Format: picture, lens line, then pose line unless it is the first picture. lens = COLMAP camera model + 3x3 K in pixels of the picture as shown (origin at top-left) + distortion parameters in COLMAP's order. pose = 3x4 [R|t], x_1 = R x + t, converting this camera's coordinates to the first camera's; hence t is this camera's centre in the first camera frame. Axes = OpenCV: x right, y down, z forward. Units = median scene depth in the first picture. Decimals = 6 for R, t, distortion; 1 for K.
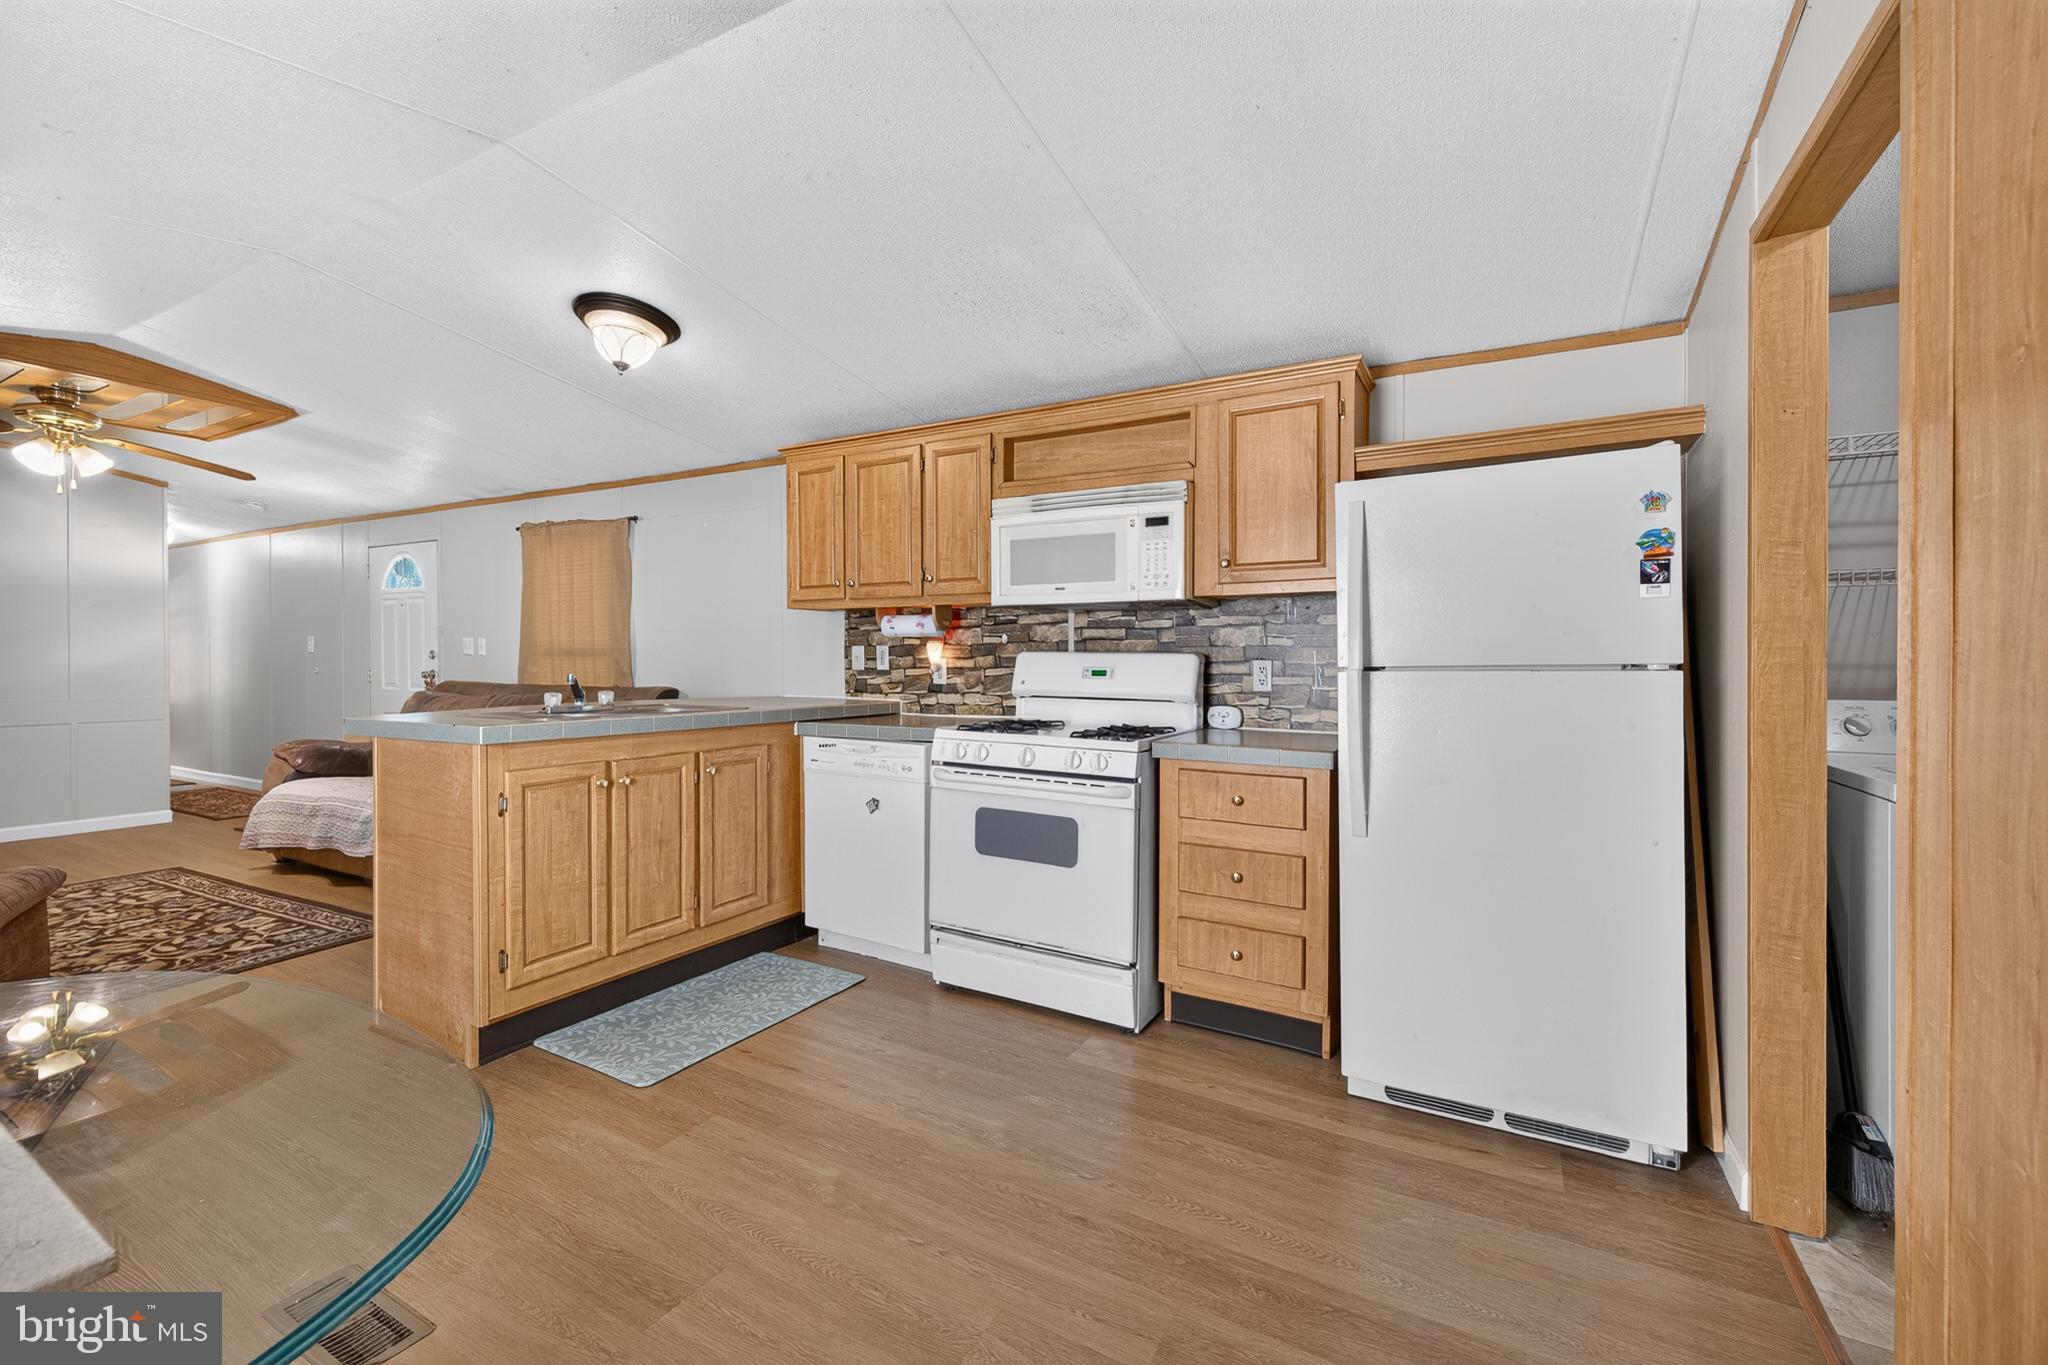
lens RADIAL K [[862.3, 0, 1014.6], [0, 862.3, 661.3], [0, 0, 1]] dist [0.007141, -0.001668]
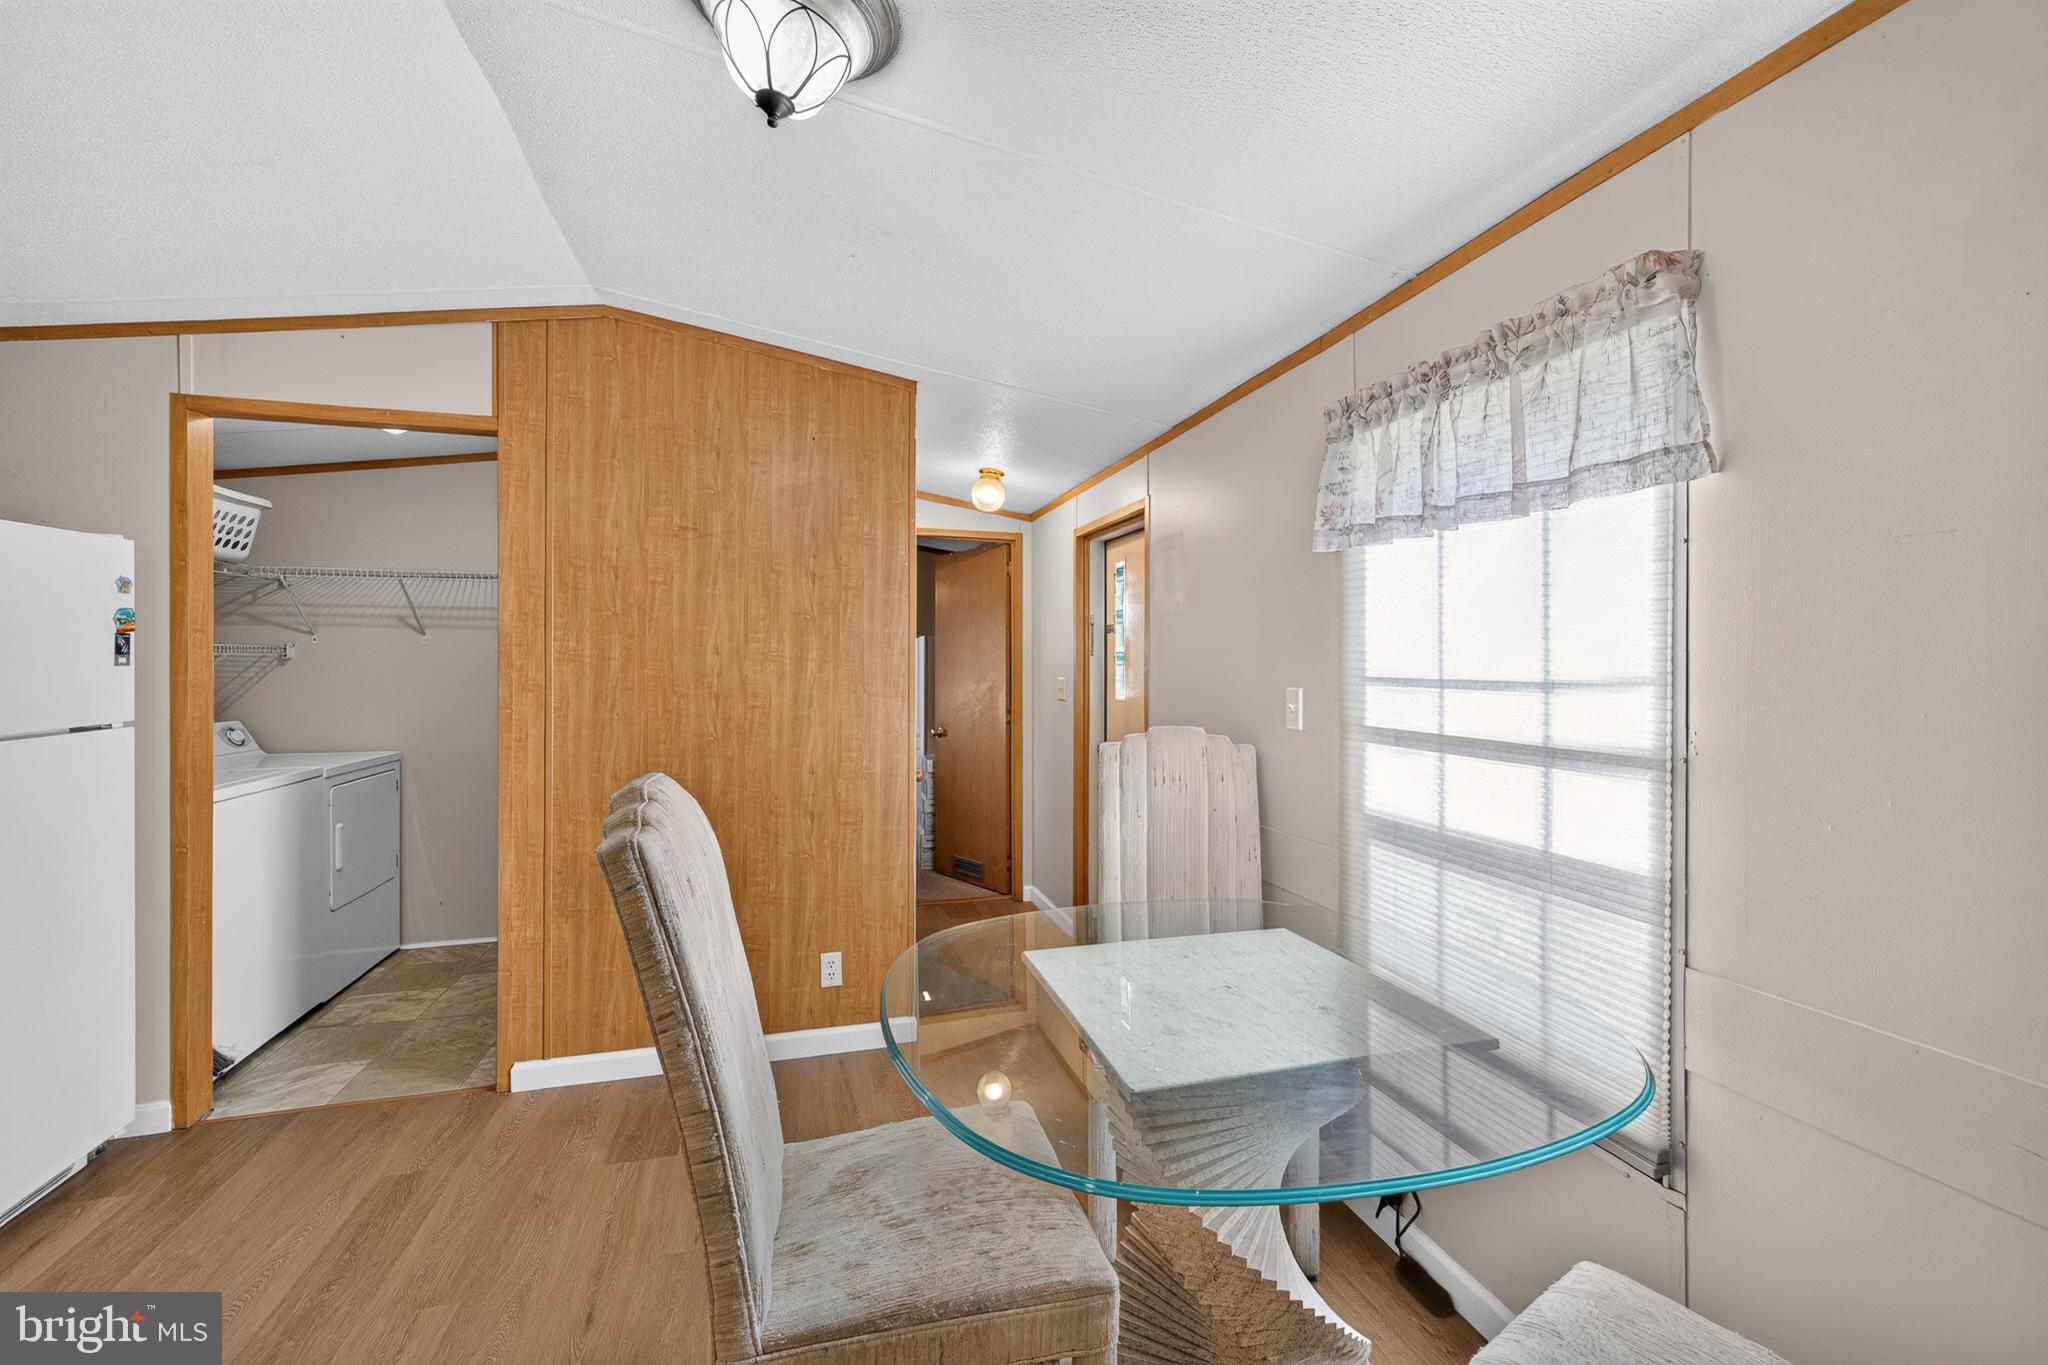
lens RADIAL K [[862.3, 0, 1027.0], [0, 862.3, 667.4], [0, 0, 1]] dist [0.007141, -0.001668]
pose [[-0.716942, -0.003244, 0.697125, -0.616813], [0.004223, 0.999951, 0.008995, -0.048547], [-0.697120, 0.009393, -0.716893, 0.621842]]
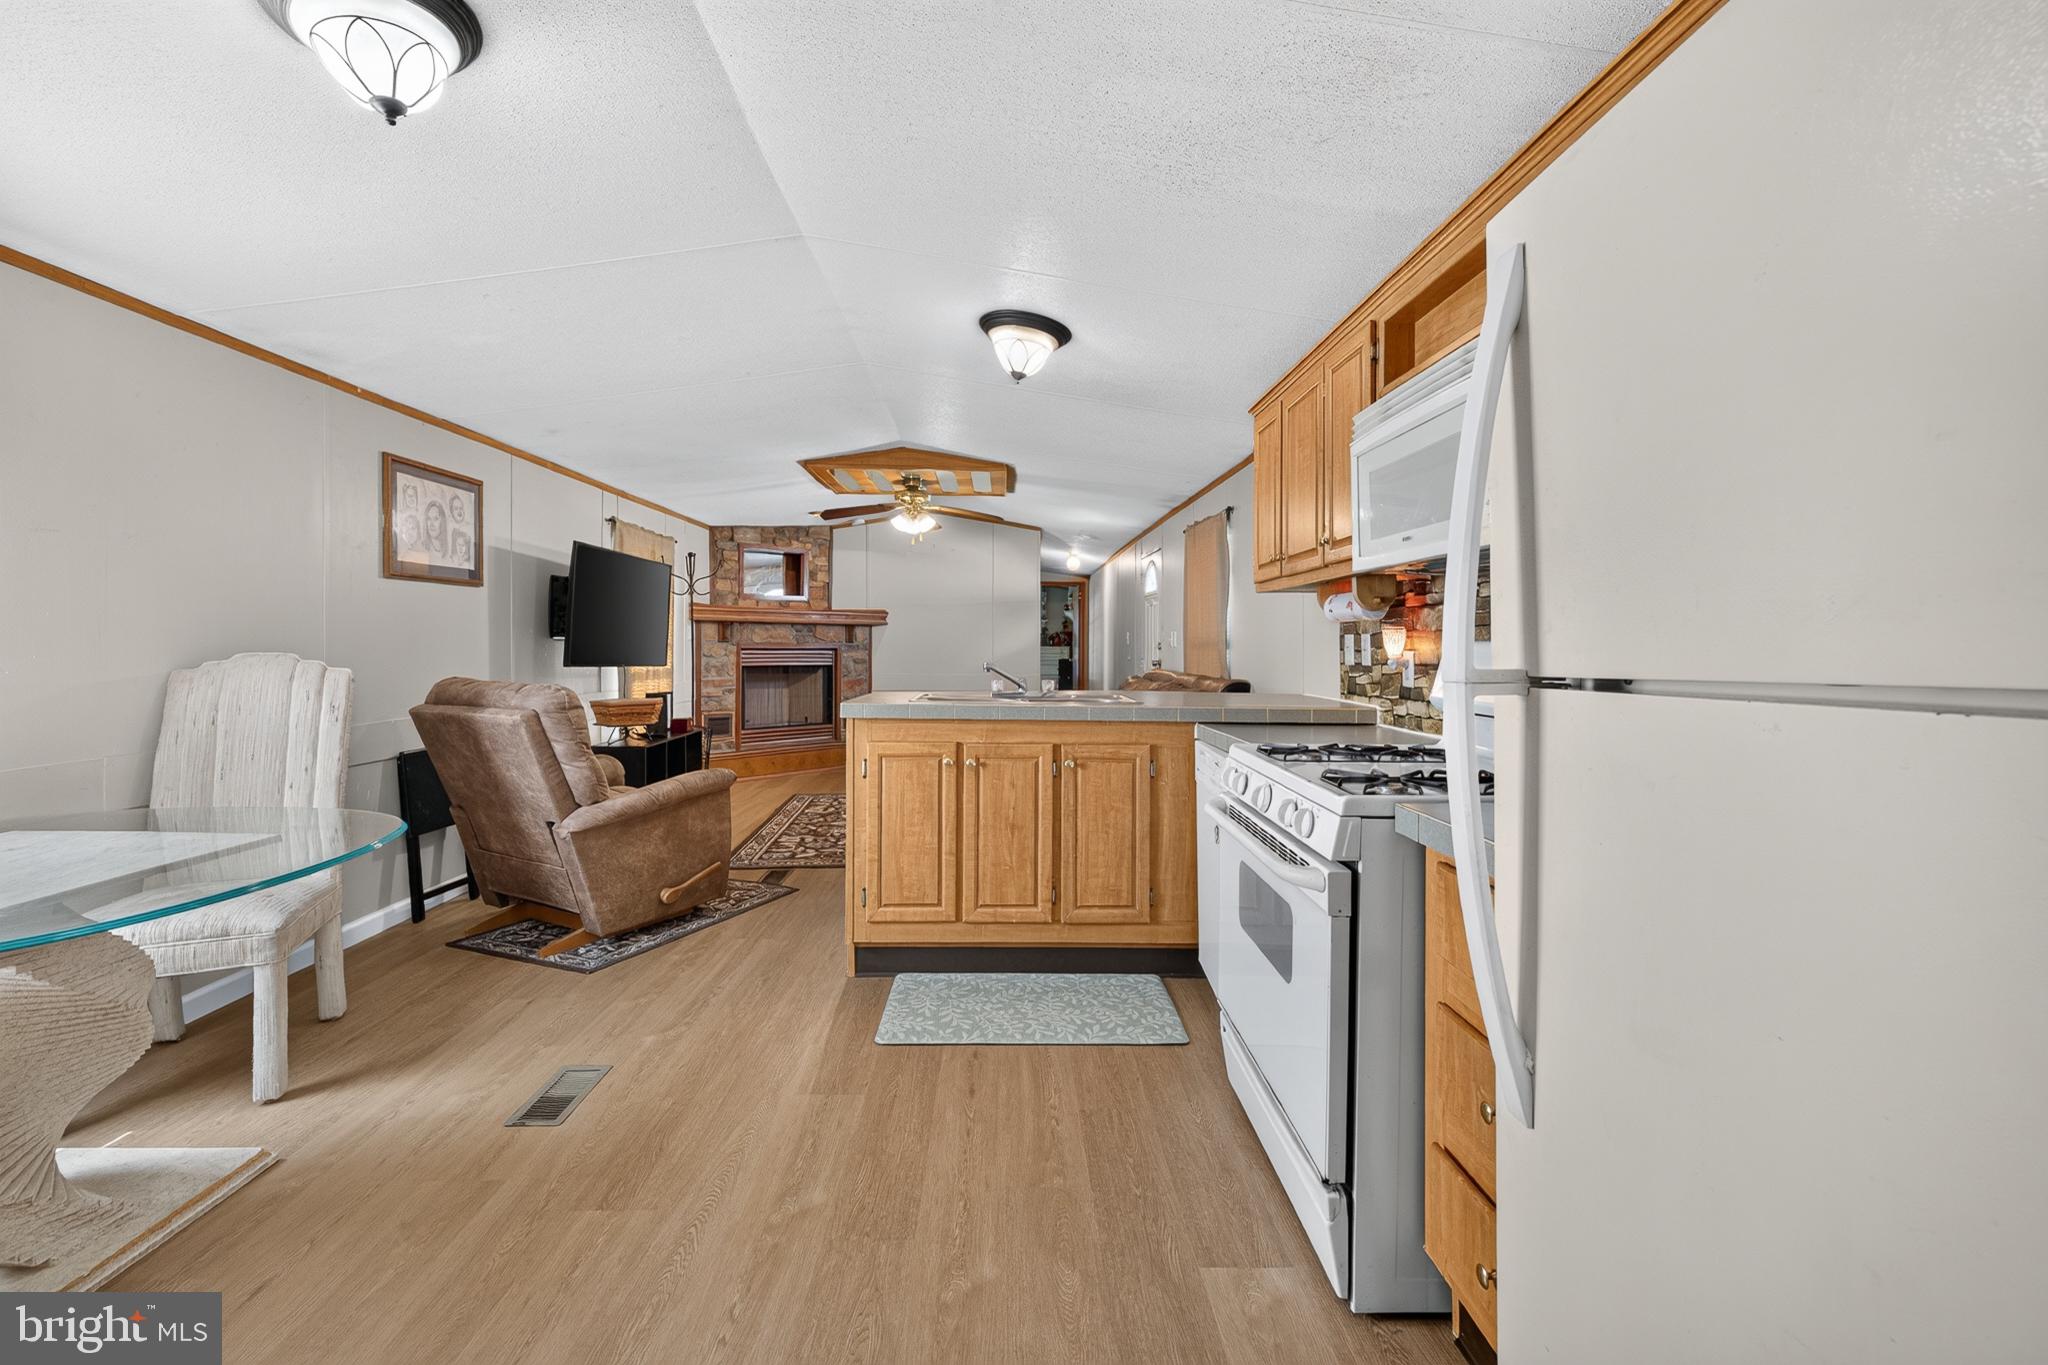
lens RADIAL K [[862.3, 0, 1016.6], [0, 862.3, 646.0], [0, 0, 1]] dist [0.007141, -0.001668]
pose [[0.510631, -0.000056, -0.859800, 0.453547], [-0.007438, 0.999962, -0.004483, -0.002174], [0.859768, 0.008684, 0.510611, 0.452961]]
